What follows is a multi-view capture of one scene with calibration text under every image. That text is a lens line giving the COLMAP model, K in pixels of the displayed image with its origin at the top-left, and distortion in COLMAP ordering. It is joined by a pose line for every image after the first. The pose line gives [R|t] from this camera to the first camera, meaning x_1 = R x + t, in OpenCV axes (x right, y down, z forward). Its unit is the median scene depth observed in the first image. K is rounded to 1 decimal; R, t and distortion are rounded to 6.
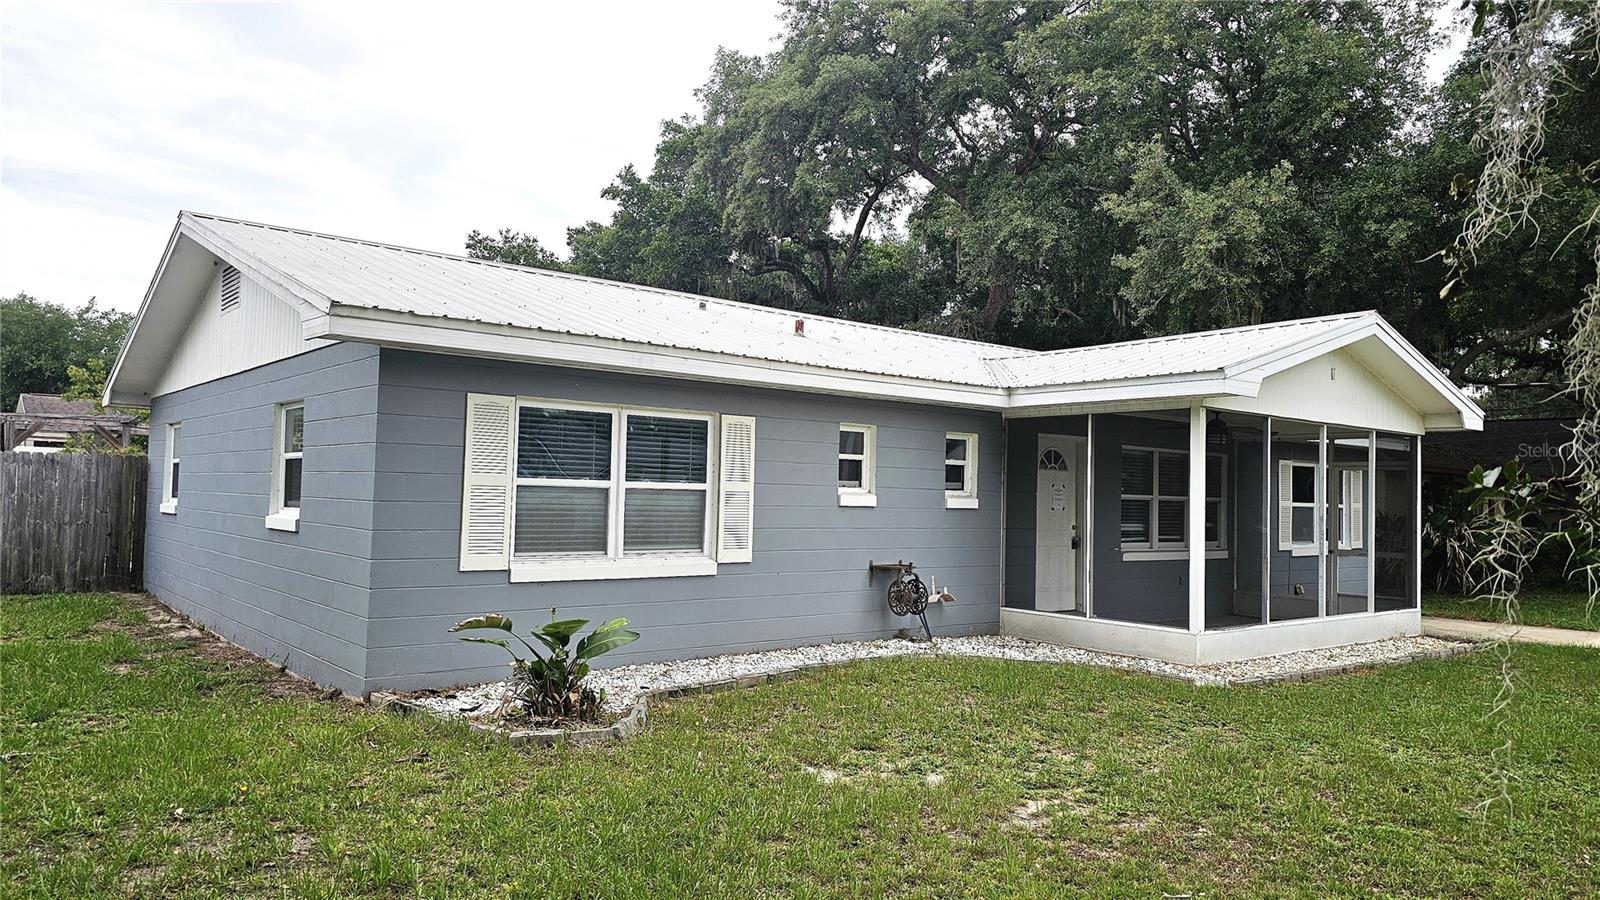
lens RADIAL K [[1127.0, 0, 800.0], [0, 1127.0, 450.0], [0, 0, 1]] dist [0.048027, -0.004322]
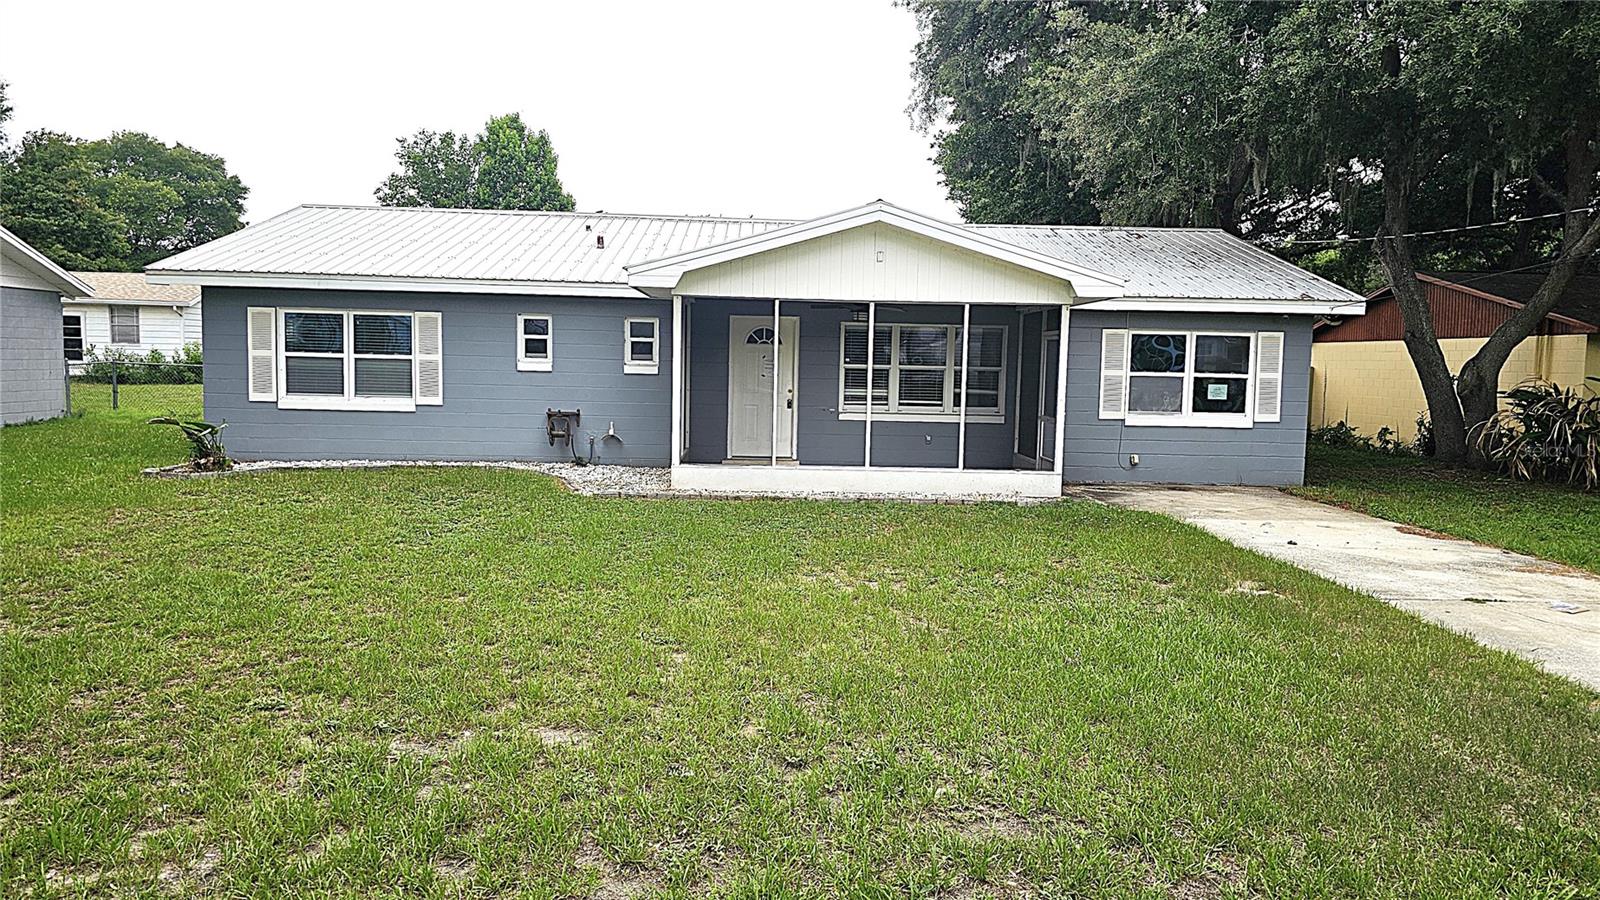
lens RADIAL K [[1127.0, 0, 800.0], [0, 1127.0, 450.0], [0, 0, 1]] dist [0.048027, -0.004322]
pose [[0.780612, 0.054263, -0.622656, 1.346861], [0.020877, 0.993404, 0.112746, -0.006881], [0.624668, -0.101010, 0.774330, 0.069943]]
